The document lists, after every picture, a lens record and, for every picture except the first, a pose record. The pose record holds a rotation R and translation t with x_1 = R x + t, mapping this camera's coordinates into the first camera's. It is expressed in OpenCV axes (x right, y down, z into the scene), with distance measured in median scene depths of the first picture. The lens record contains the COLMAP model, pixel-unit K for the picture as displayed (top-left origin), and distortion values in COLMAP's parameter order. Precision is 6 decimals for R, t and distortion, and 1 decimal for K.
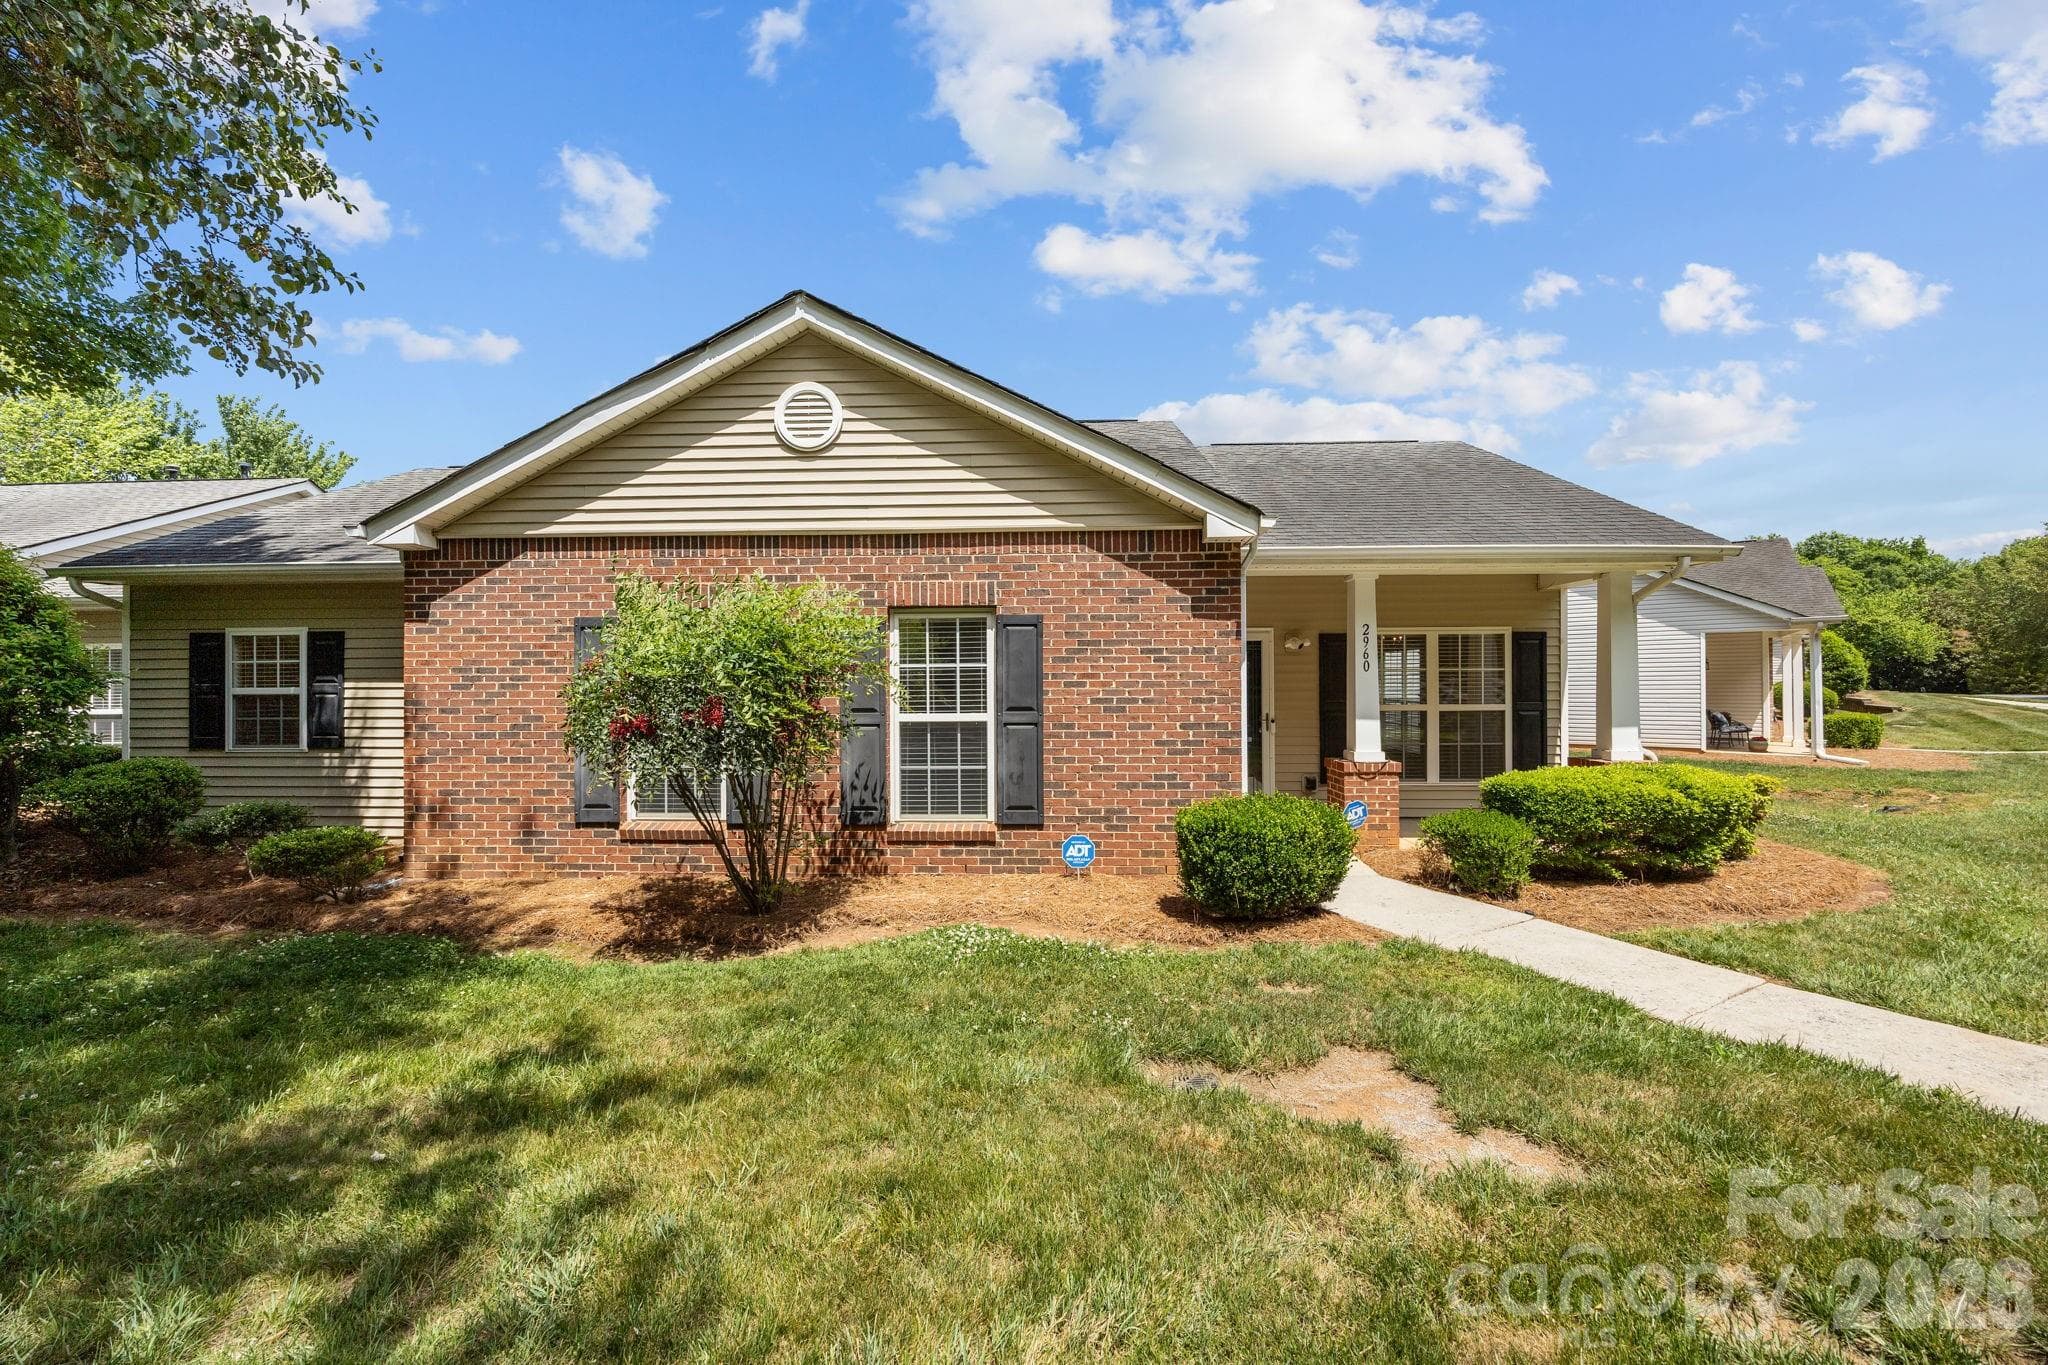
lens RADIAL K [[779.5, 0, 1019.5], [0, 779.5, 686.0], [0, 0, 1]] dist [-0.007740, -0.000084]
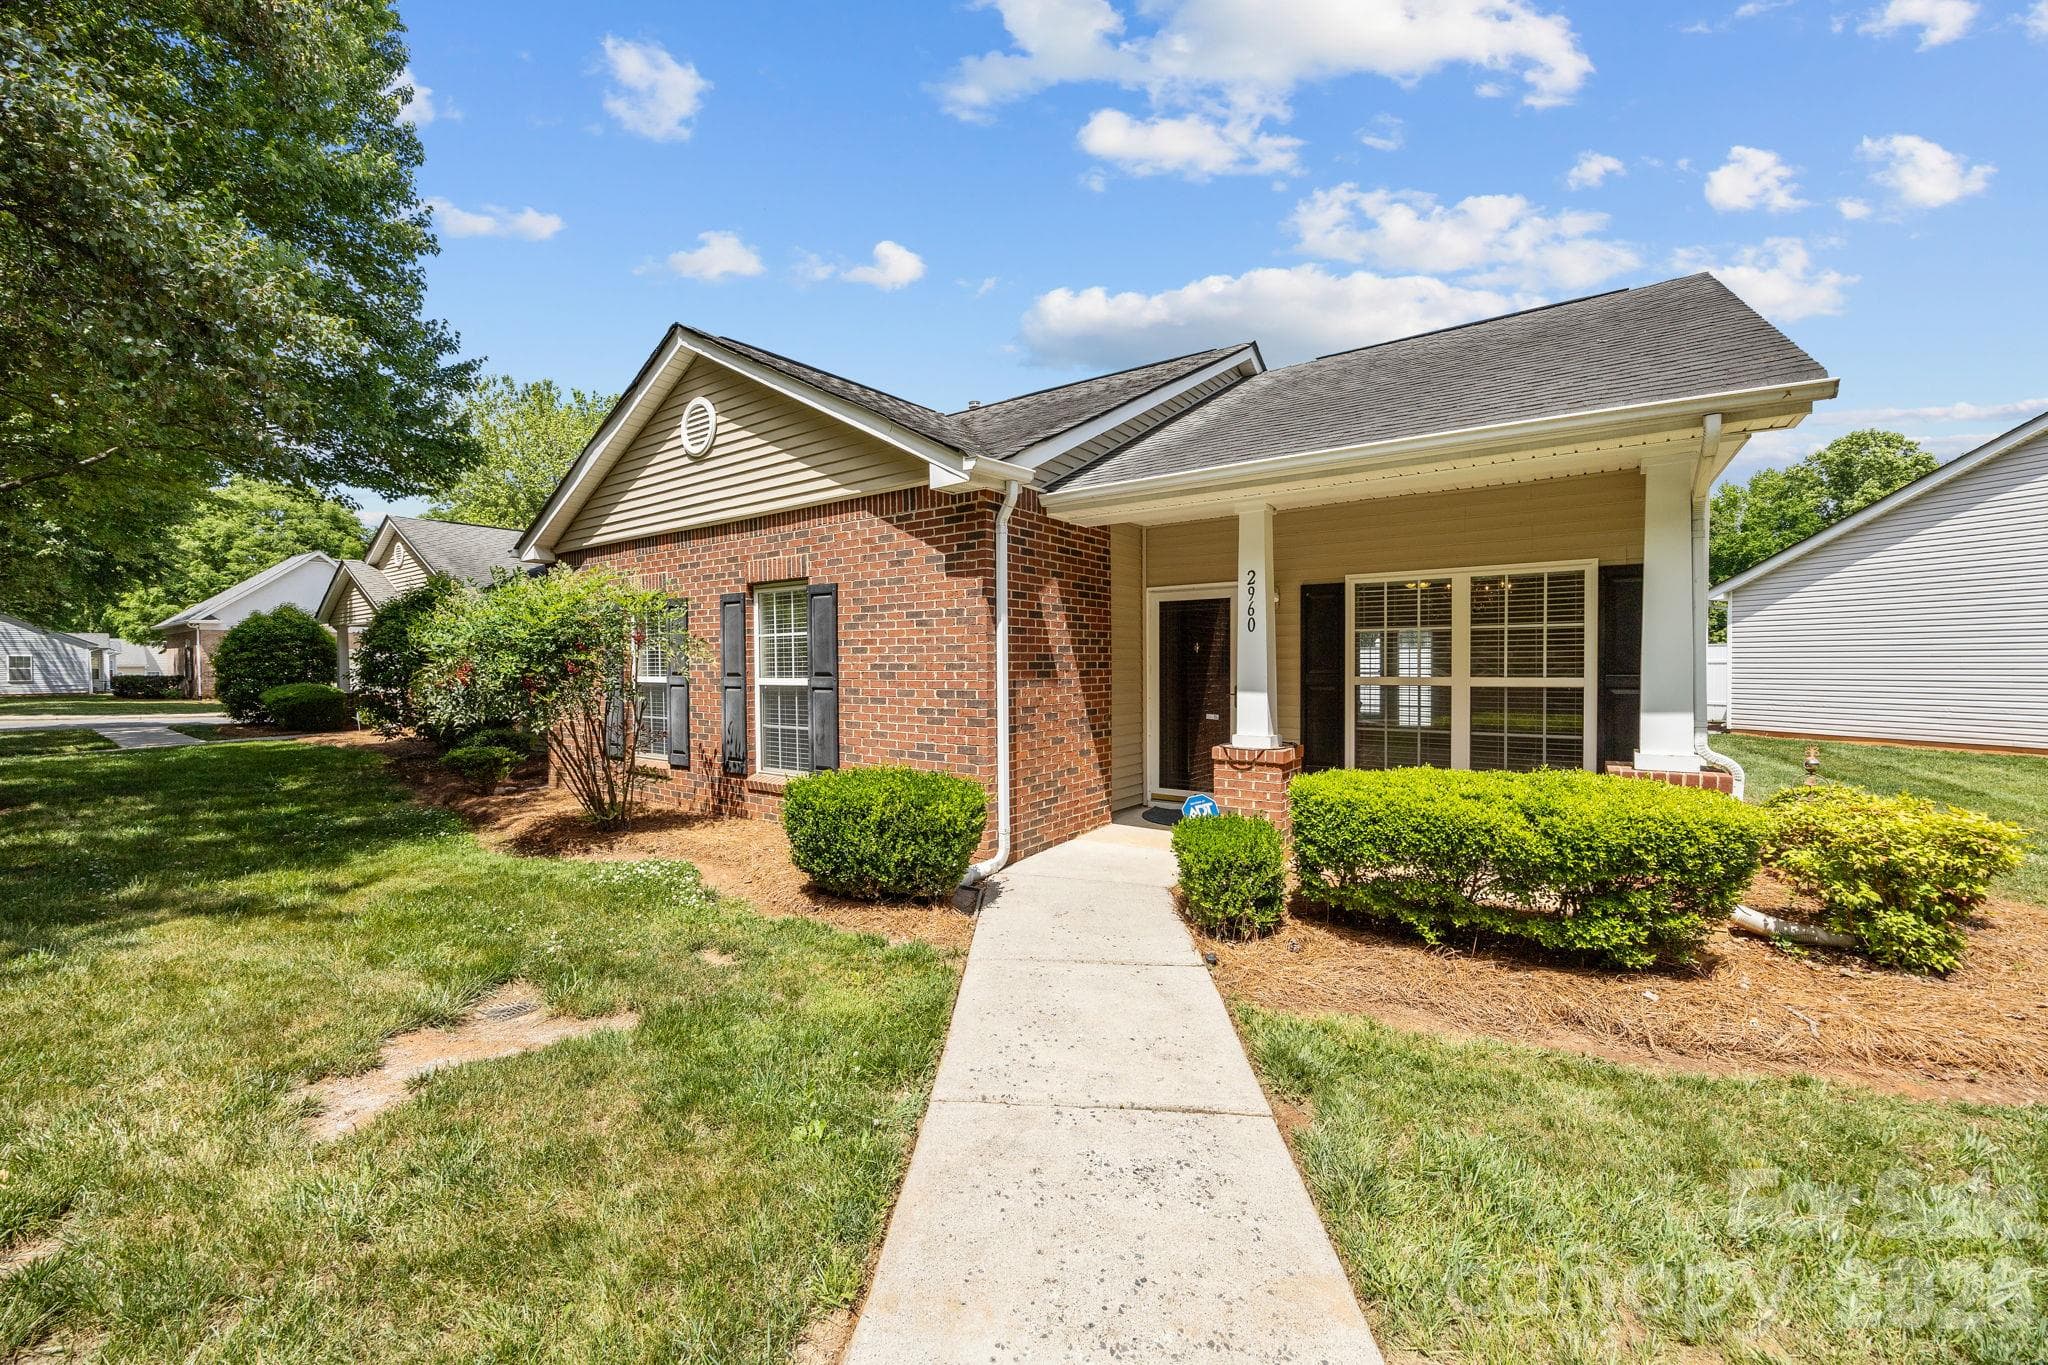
lens RADIAL K [[773.5, 0, 1032.9], [0, 773.5, 680.9], [0, 0, 1]] dist [-0.004686, -0.000044]
pose [[0.842390, 0.011864, -0.538738, 0.776730], [0.000978, 0.999722, 0.023545, 0.013649], [0.538867, -0.020361, 0.842145, 0.266781]]
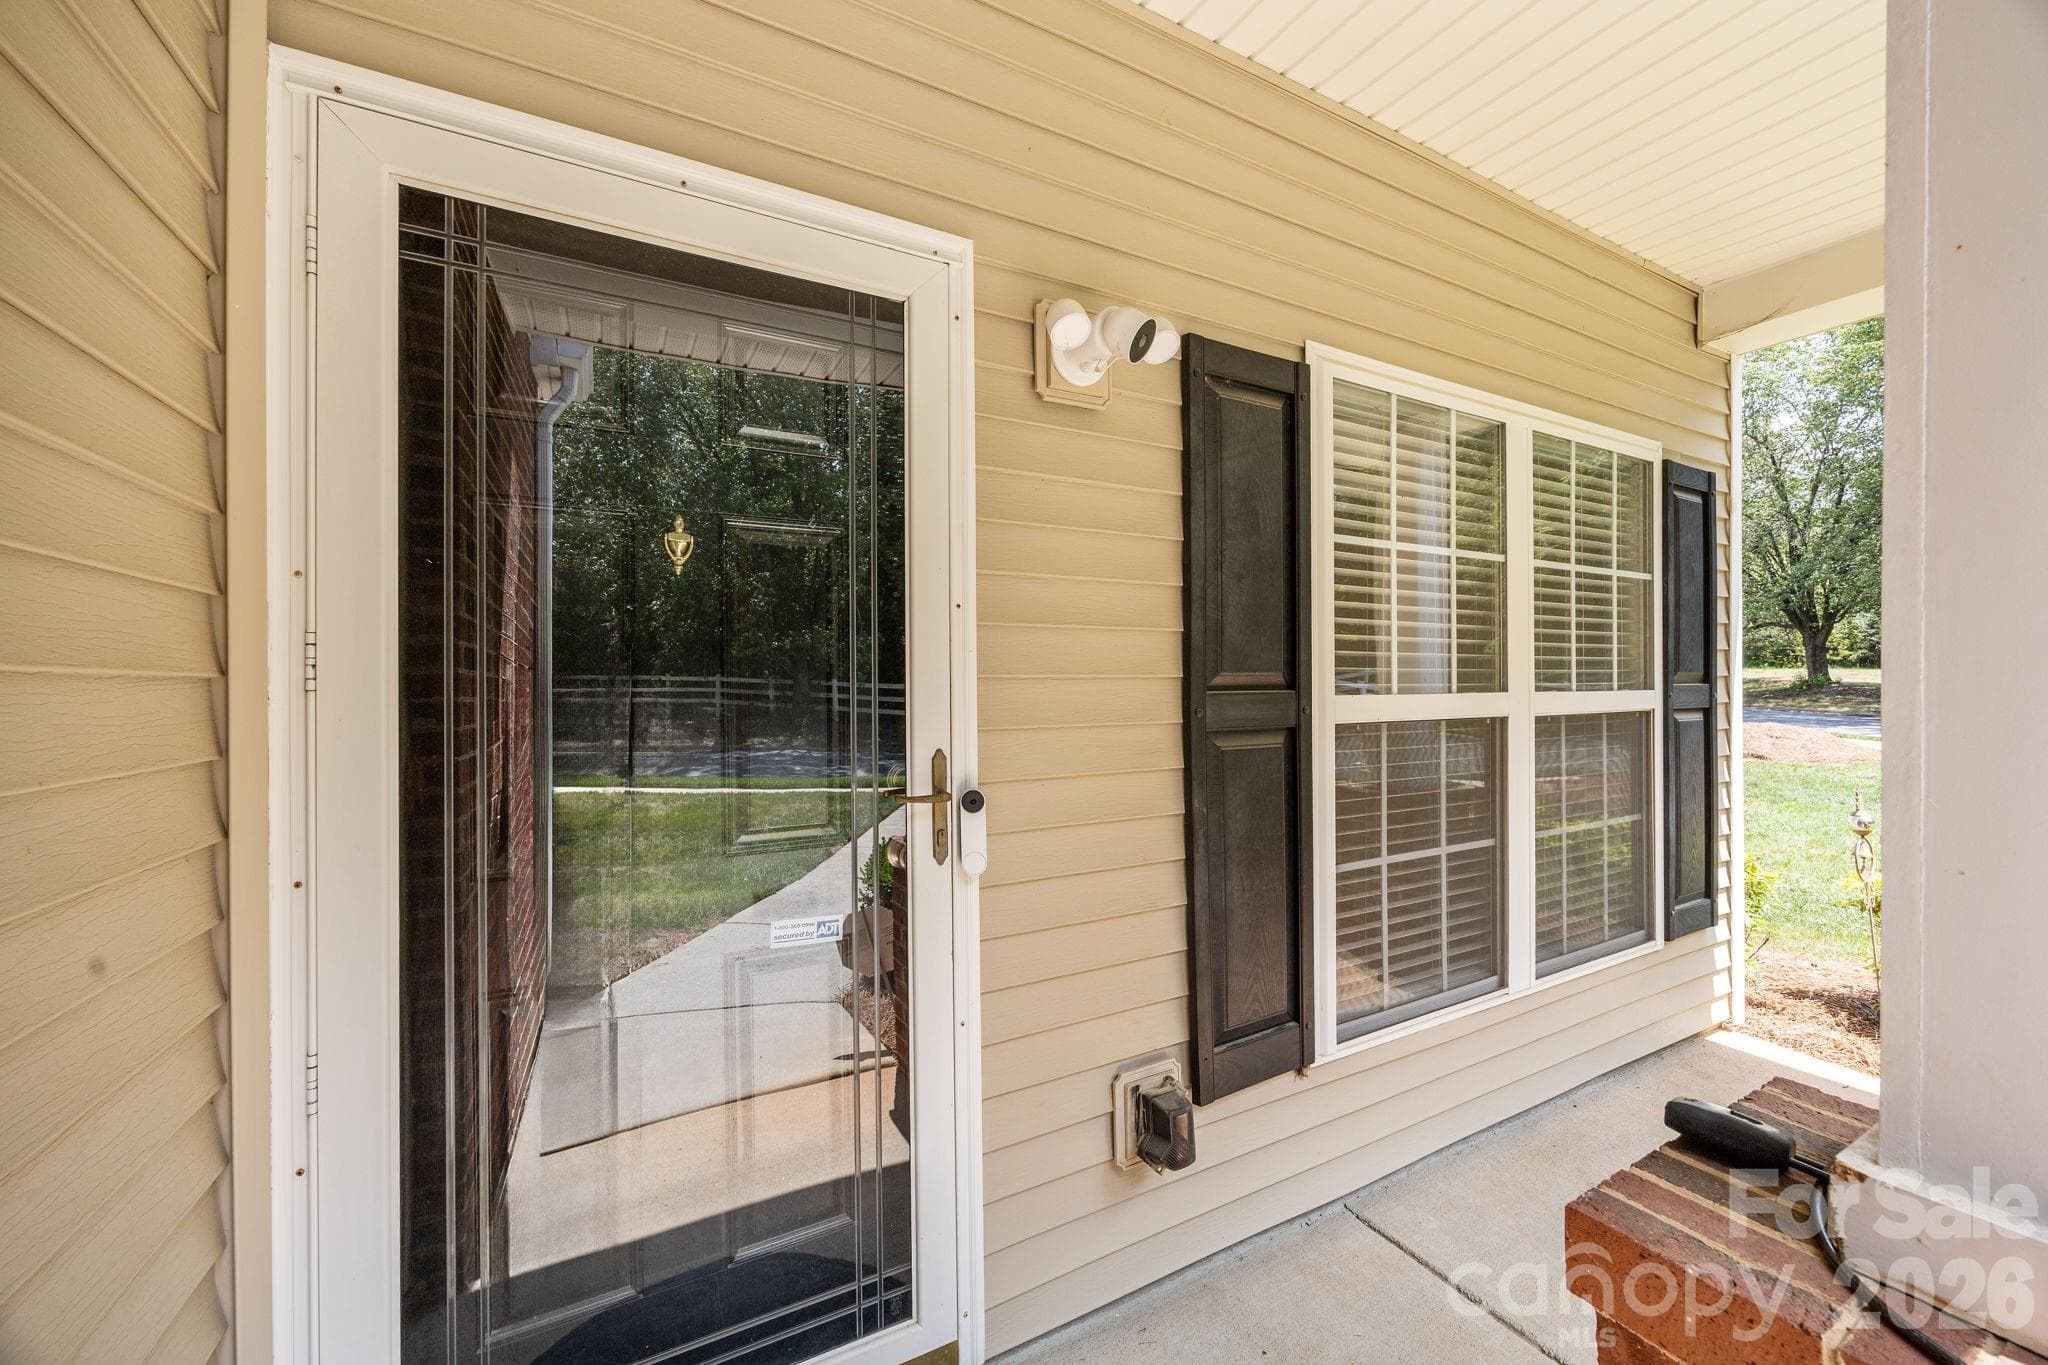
lens RADIAL K [[819.9, 0, 1054.3], [0, 819.9, 678.7], [0, 0, 1]] dist [-0.002586, -0.000267]
pose [[0.846025, 0.003916, 0.533129, 0.332324], [-0.000665, 0.999980, -0.006290, 0.027934], [-0.533143, 0.004967, 0.846011, 1.133094]]
